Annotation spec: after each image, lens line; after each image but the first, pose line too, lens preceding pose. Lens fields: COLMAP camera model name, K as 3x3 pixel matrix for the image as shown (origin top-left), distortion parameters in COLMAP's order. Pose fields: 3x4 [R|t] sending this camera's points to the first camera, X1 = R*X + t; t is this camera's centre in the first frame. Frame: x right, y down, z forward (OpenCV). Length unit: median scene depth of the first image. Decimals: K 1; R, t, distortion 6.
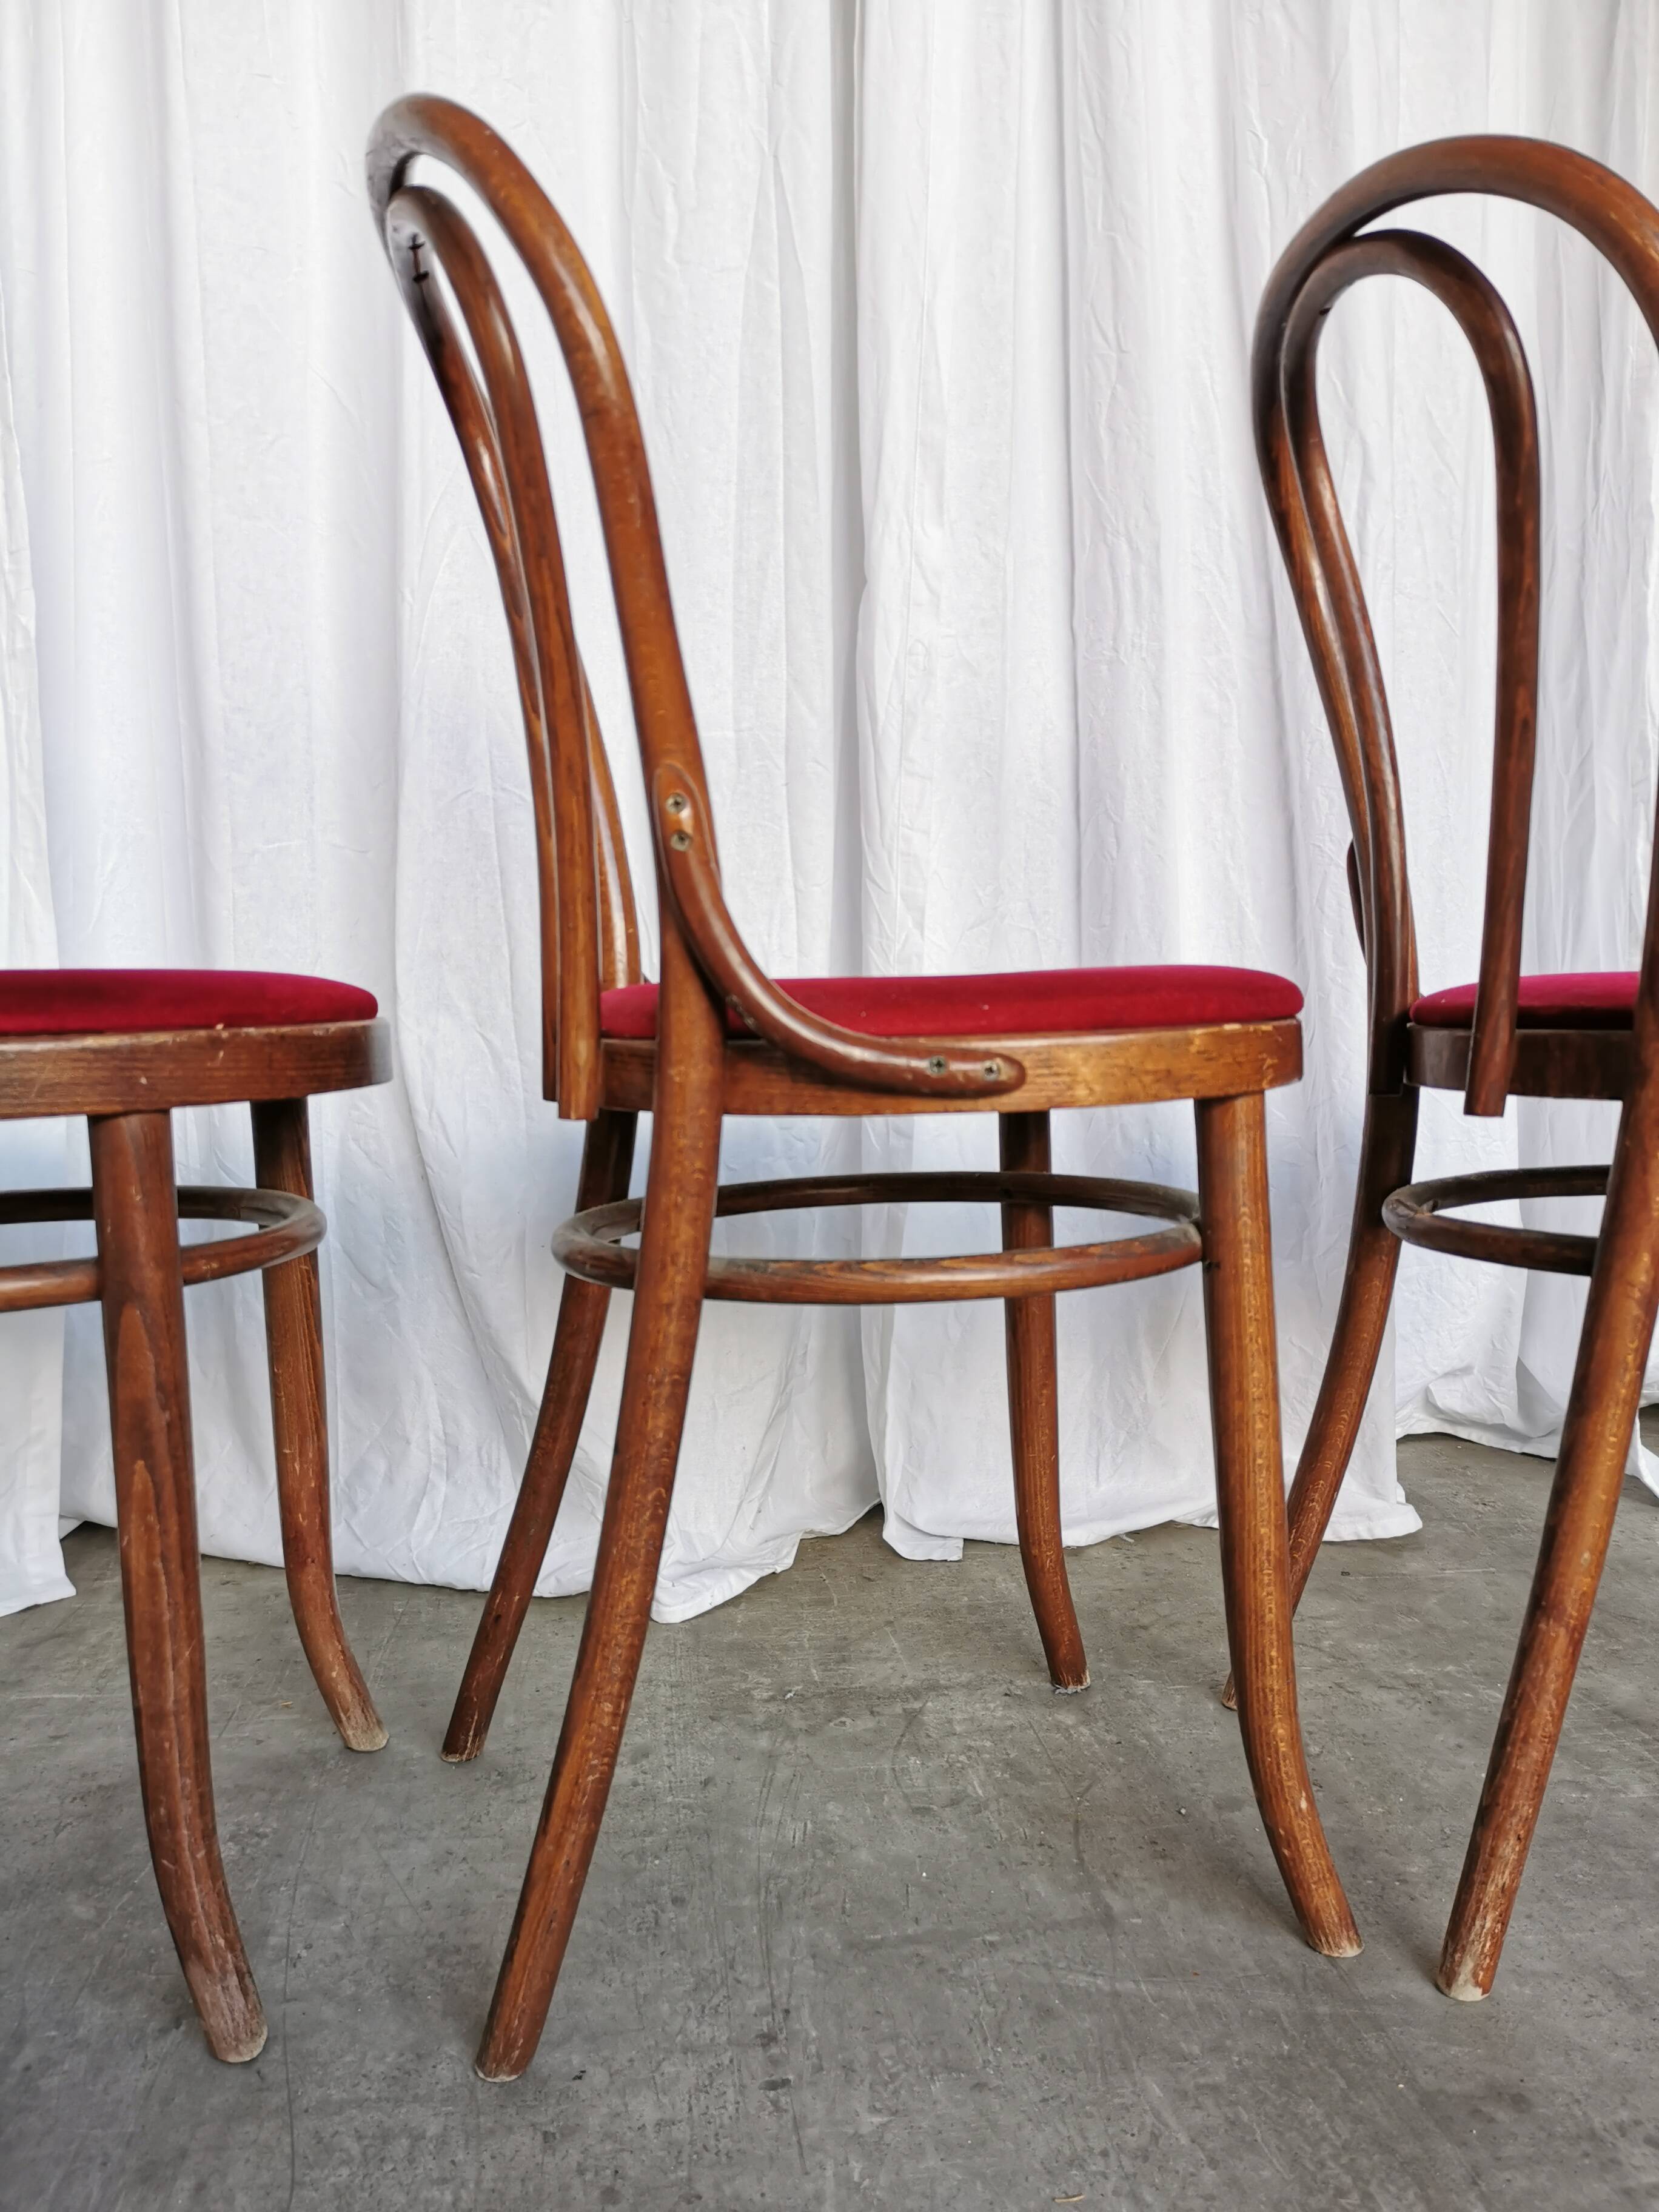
lens RADIAL K [[1712.1, 0, 832.2], [0, 1712.1, 1086.9], [0, 0, 1]] dist [0.047072, -0.054898]
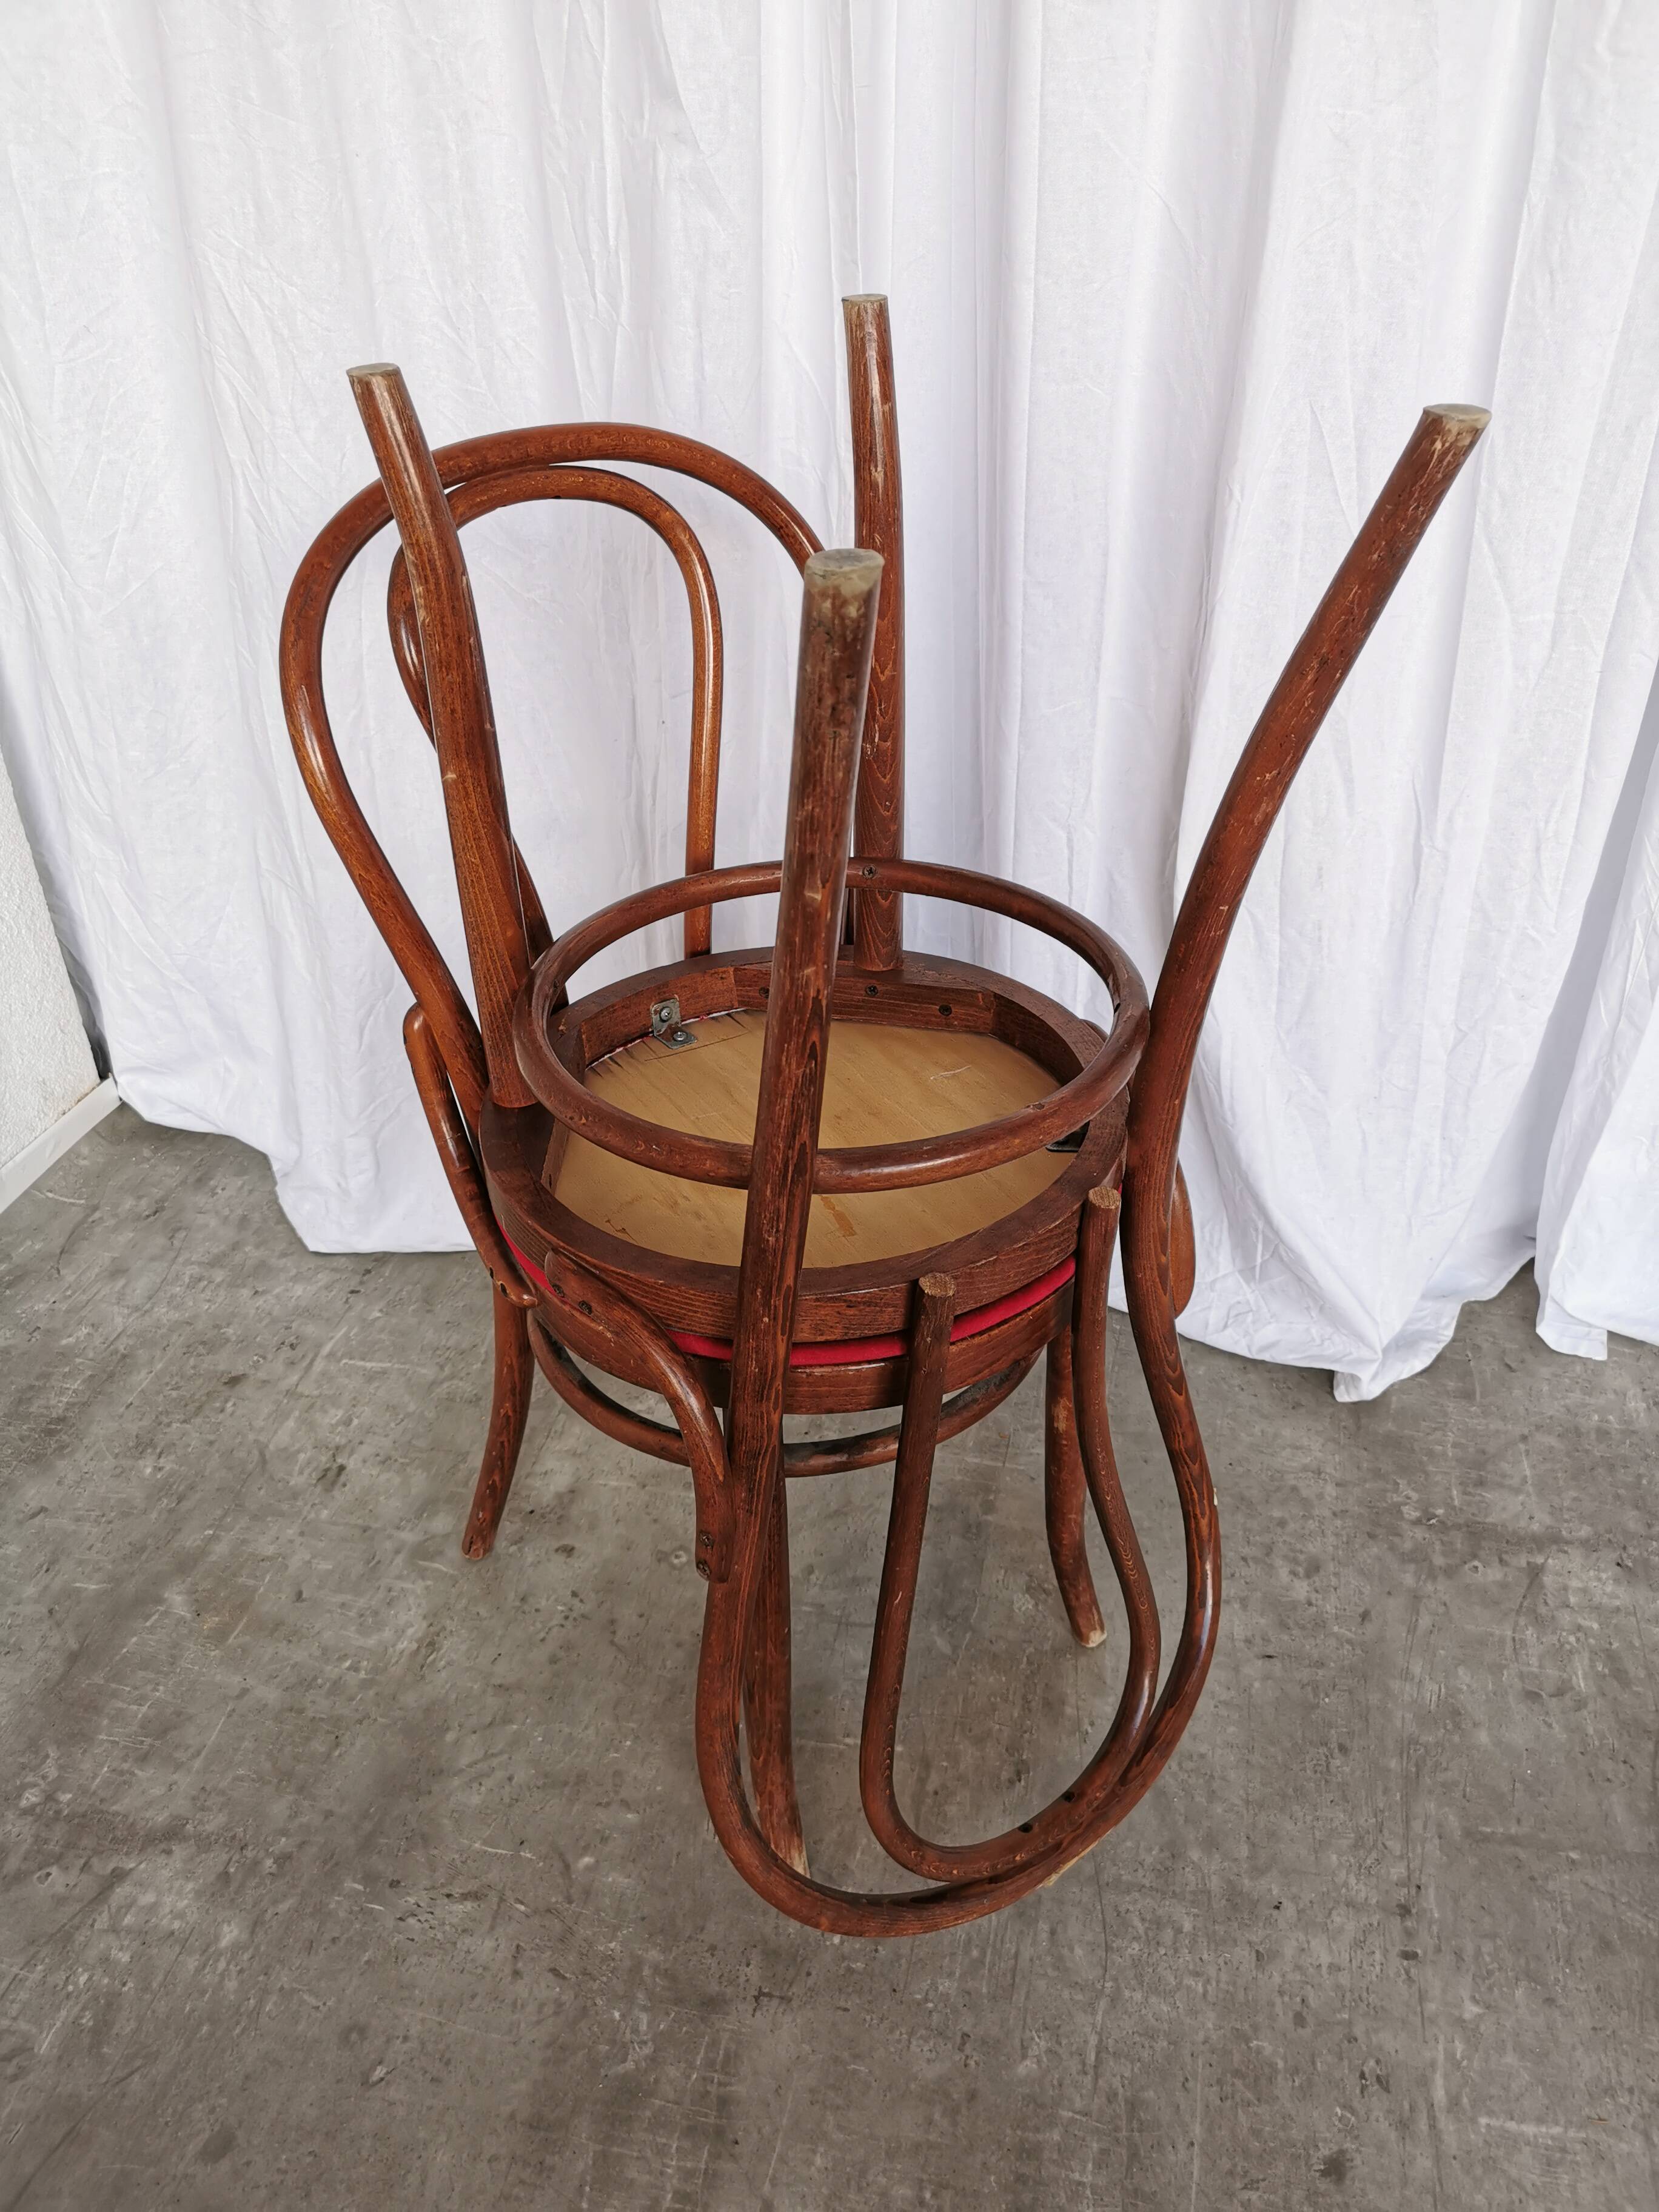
lens RADIAL K [[1712.1, 0, 816.0], [0, 1712.1, 1098.7], [0, 0, 1]] dist [0.047072, -0.054898]
pose [[0.941858, 0.179049, -0.284333, -0.143978], [-0.015105, 0.867906, 0.496499, -0.527894], [0.335672, -0.463336, 0.820148, -0.051016]]
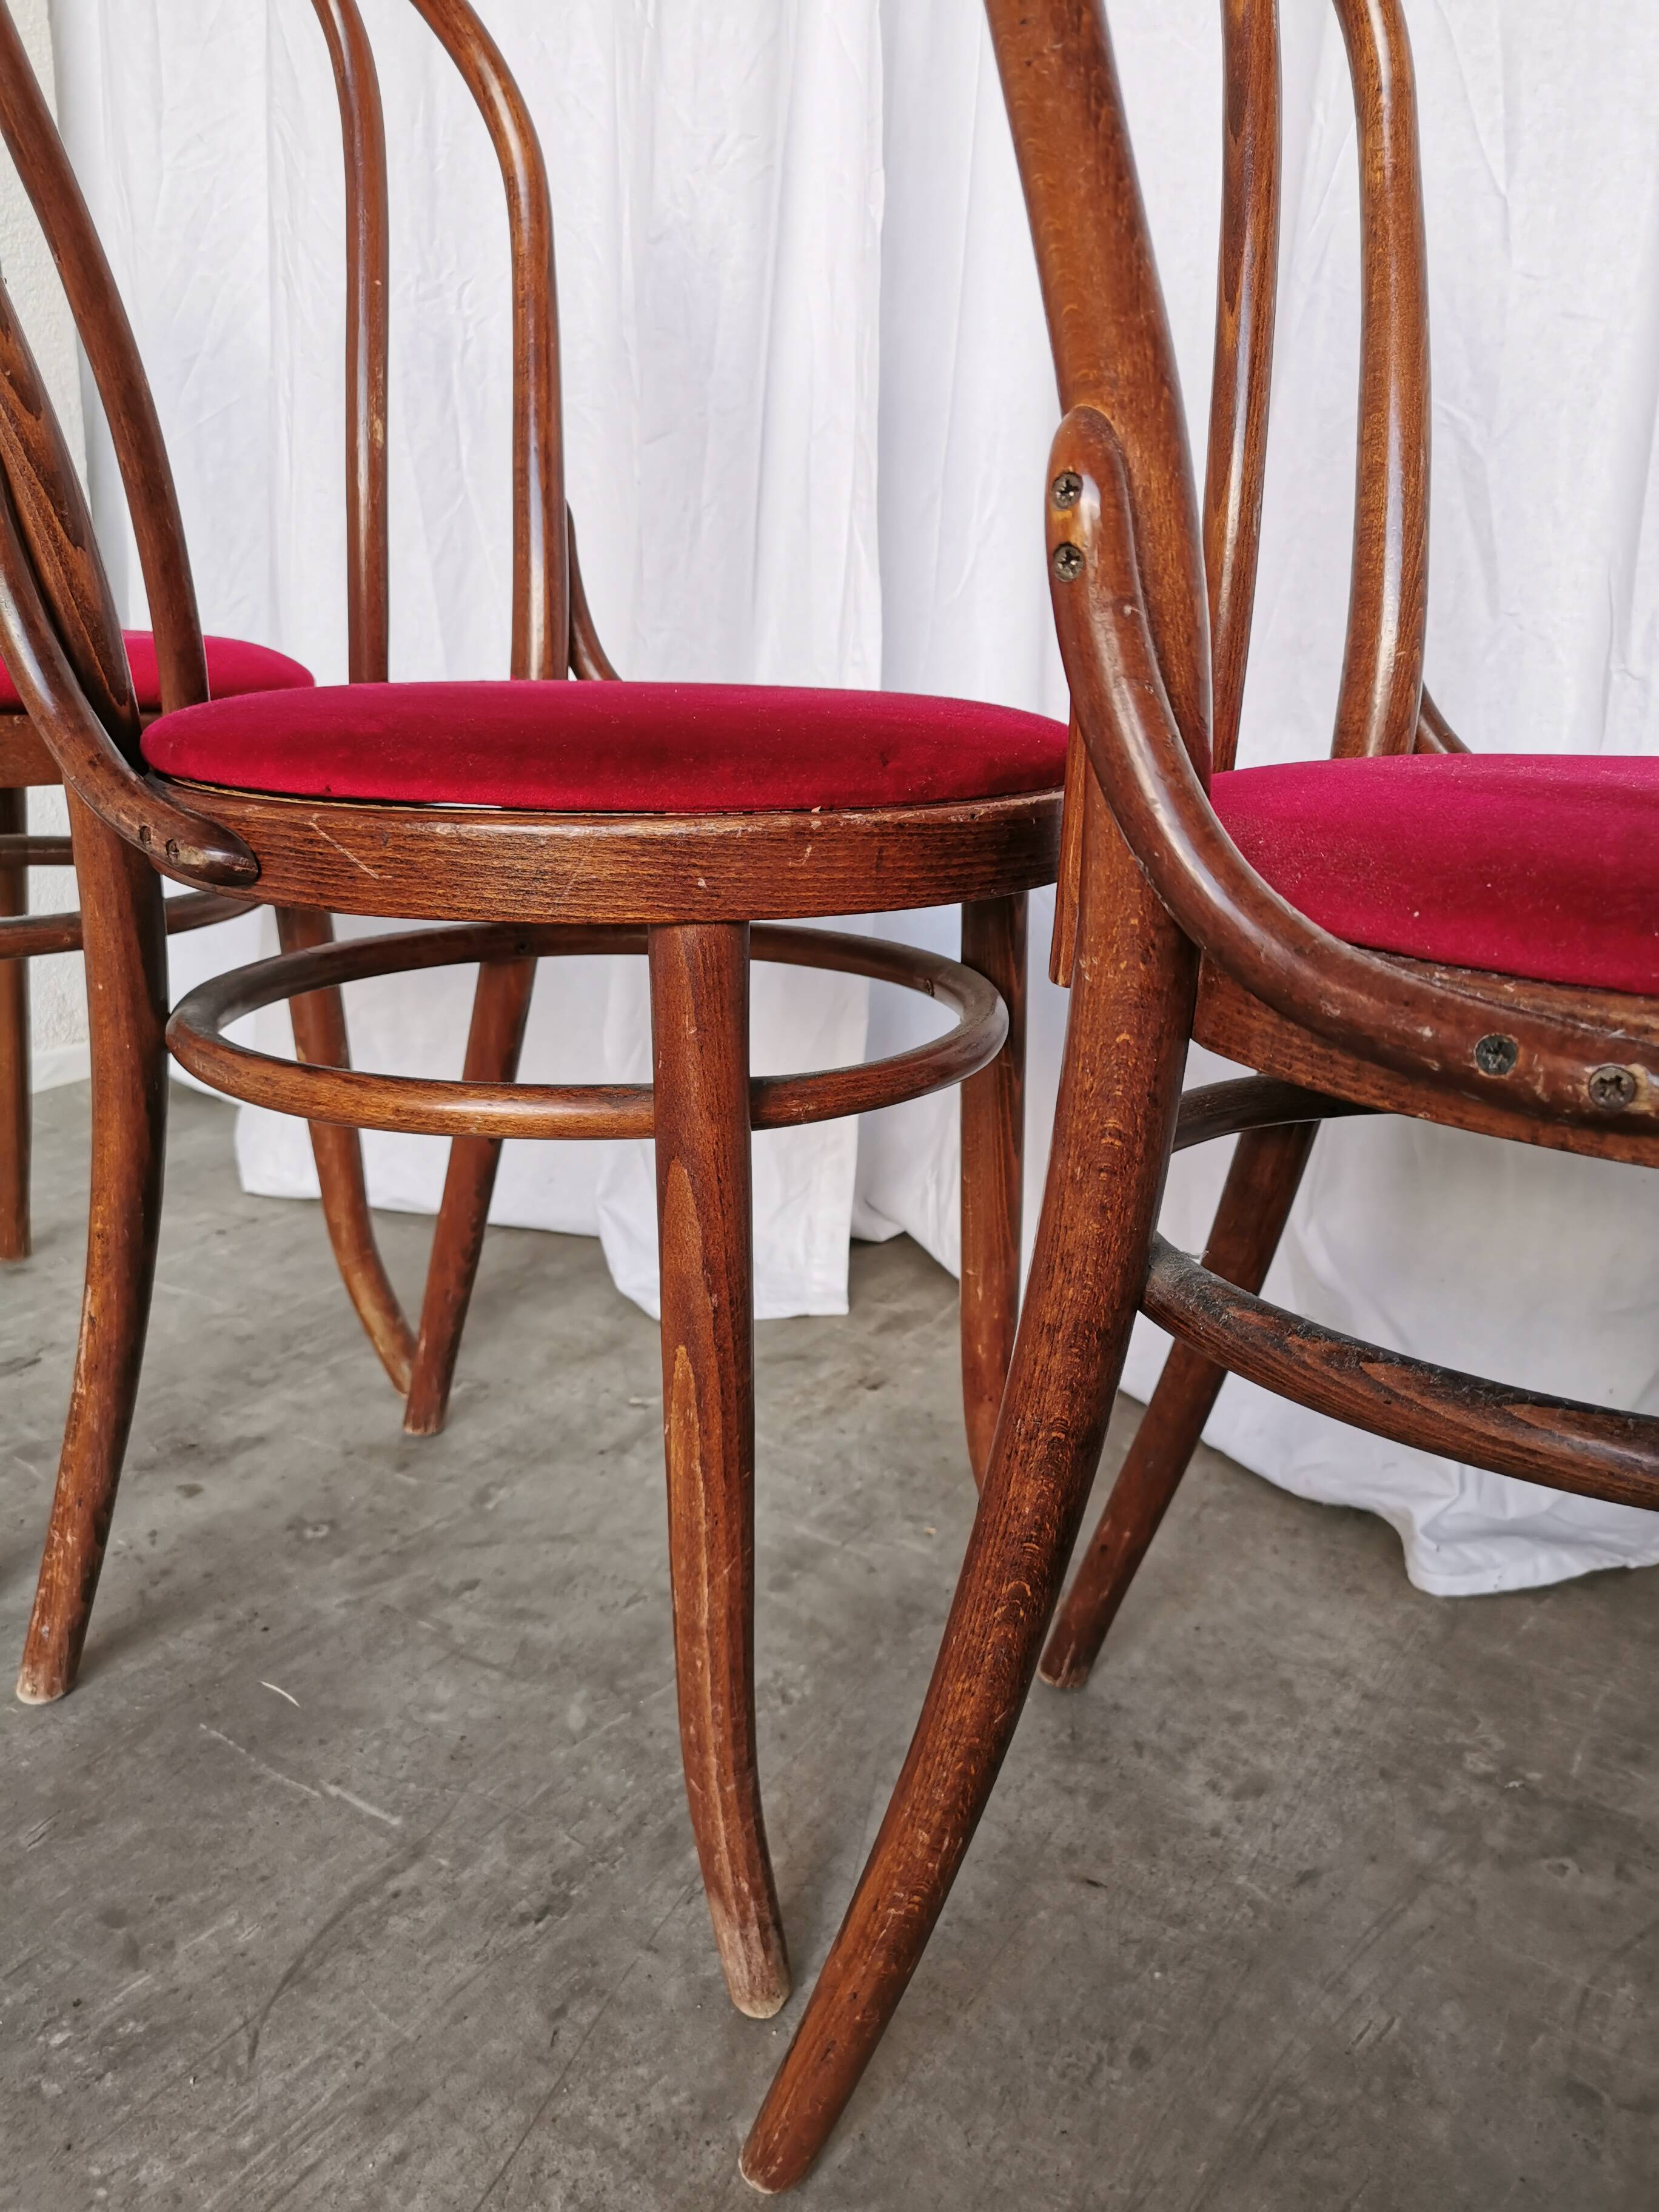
lens RADIAL K [[1715.4, 0, 821.0], [0, 1715.4, 1099.1], [0, 0, 1]] dist [0.045986, -0.059213]
pose [[0.763284, 0.212423, -0.610142, 0.126274], [-0.072598, 0.966620, 0.245712, -0.065241], [0.641971, -0.143253, 0.753228, 0.321622]]
